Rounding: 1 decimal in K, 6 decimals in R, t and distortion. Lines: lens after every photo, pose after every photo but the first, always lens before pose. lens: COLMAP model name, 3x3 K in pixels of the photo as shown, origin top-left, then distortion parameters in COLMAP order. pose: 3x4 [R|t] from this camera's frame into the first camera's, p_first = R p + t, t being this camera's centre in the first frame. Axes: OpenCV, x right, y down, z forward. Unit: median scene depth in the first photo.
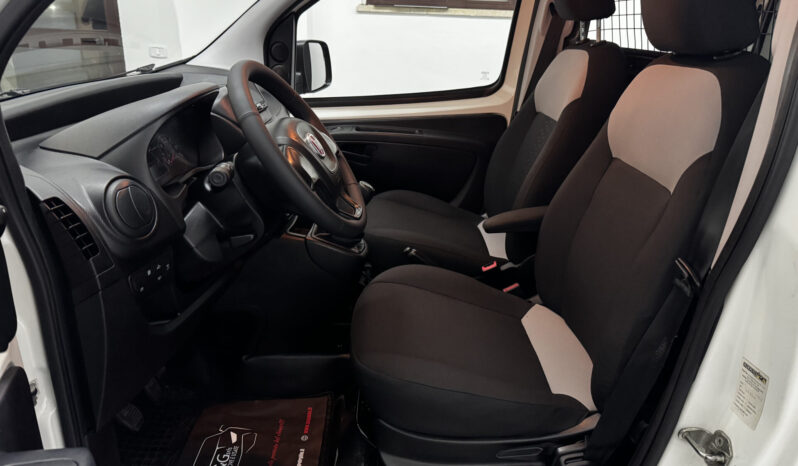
lens RADIAL K [[573.6, 0, 395.8], [0, 573.6, 233.7], [0, 0, 1]] dist [0.064136, -0.038205]
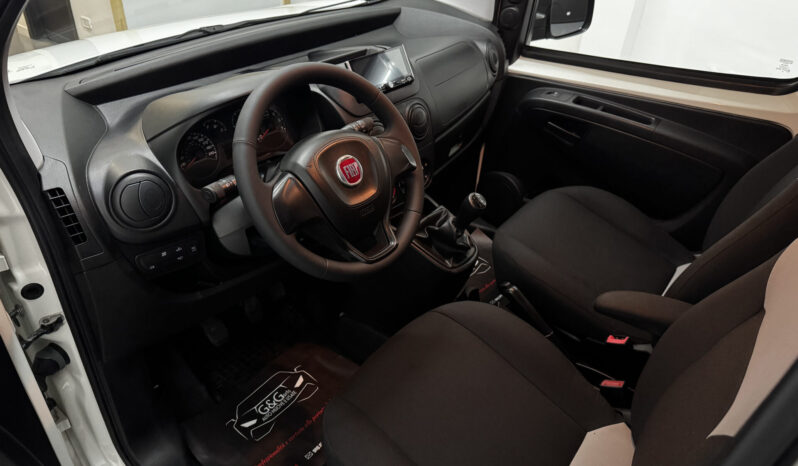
lens RADIAL K [[573.6, 0, 398.0], [0, 573.6, 232.0], [0, 0, 1]] dist [0.064136, -0.038205]
pose [[0.787345, 0.354337, -0.504513, 0.324799], [-0.238514, 0.929681, 0.280721, -0.269257], [0.568506, -0.100691, 0.816494, 0.246745]]
